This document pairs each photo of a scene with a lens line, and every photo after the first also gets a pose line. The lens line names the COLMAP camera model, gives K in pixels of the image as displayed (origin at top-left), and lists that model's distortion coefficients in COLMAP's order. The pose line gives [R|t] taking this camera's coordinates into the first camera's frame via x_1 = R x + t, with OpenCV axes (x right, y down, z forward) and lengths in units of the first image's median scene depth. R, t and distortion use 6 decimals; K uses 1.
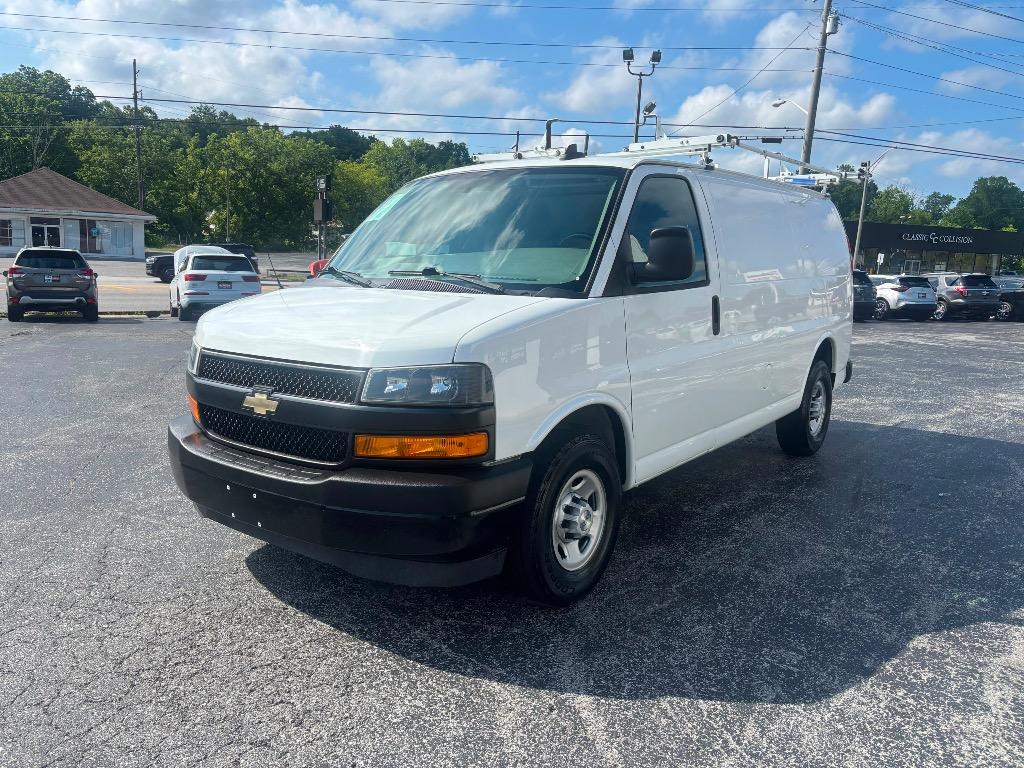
lens RADIAL K [[787.5, 0, 514.2], [0, 787.5, 381.5], [0, 0, 1]] dist [0.038691, -0.040570]
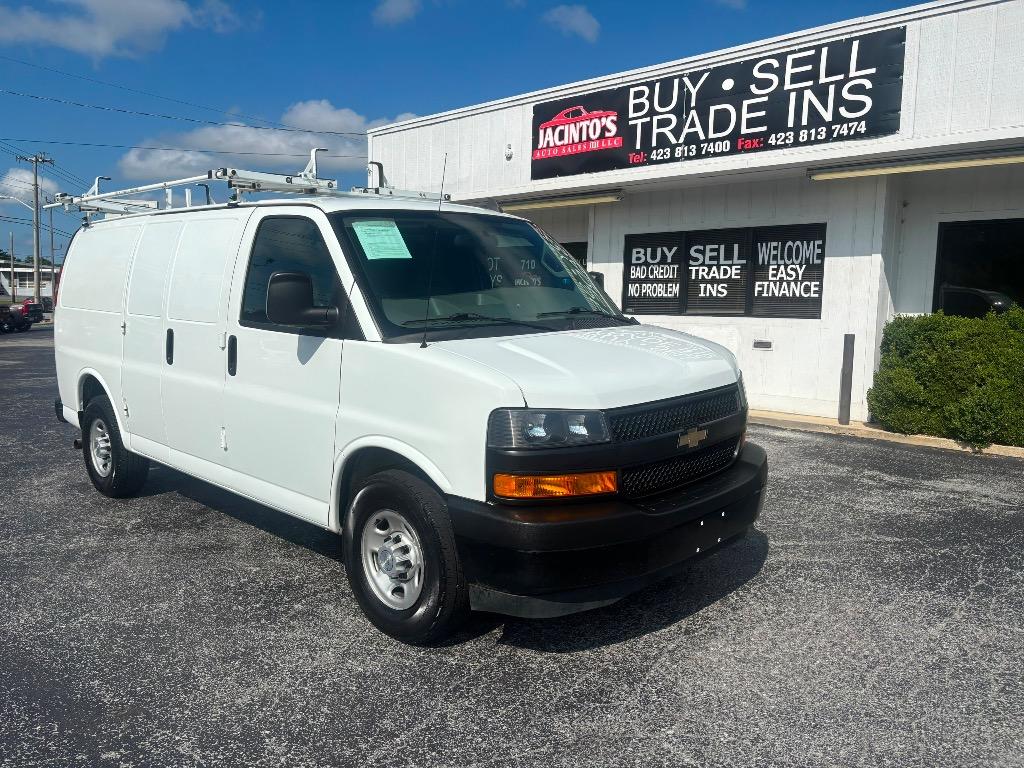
lens RADIAL K [[787.5, 0, 524.2], [0, 787.5, 372.3], [0, 0, 1]] dist [0.038691, -0.040570]
pose [[0.093859, -0.129652, 0.987107, -0.197623], [0.157993, 0.980860, 0.113809, -0.030913], [-0.982969, 0.145274, 0.112547, 0.154349]]
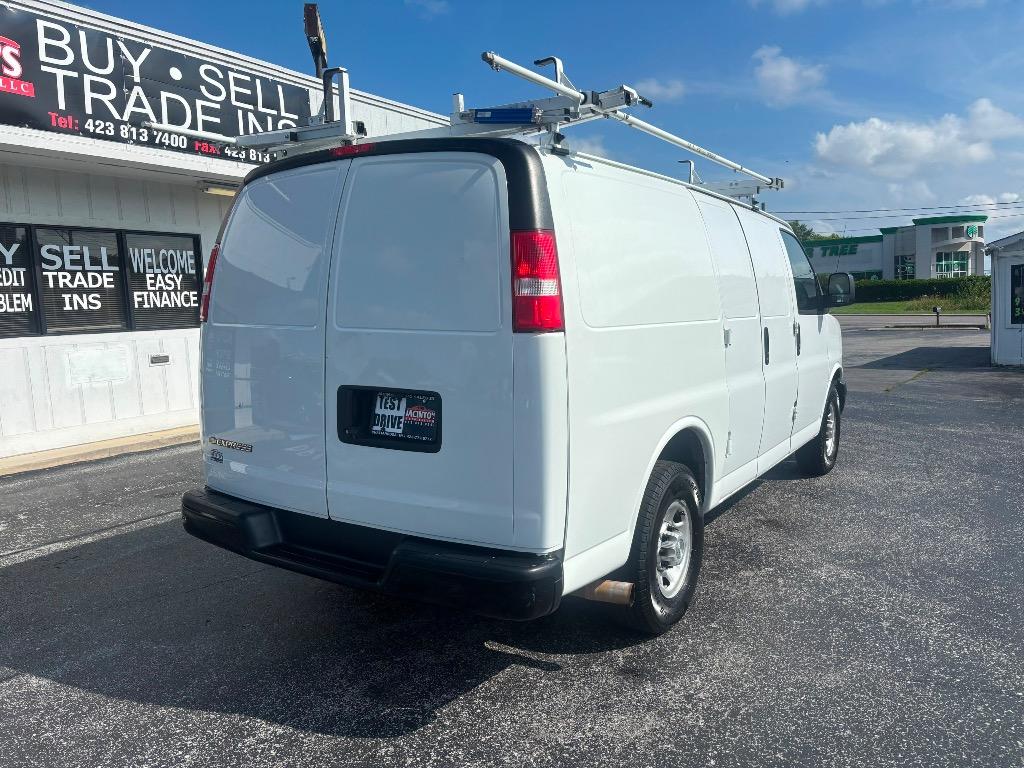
lens RADIAL K [[787.5, 0, 529.3], [0, 787.5, 379.9], [0, 0, 1]] dist [0.038691, -0.040570]
pose [[-0.995434, 0.004797, -0.095336, 0.068575], [-0.019998, 0.966095, 0.257410, -0.068784], [0.093338, 0.258142, -0.961588, 0.446644]]
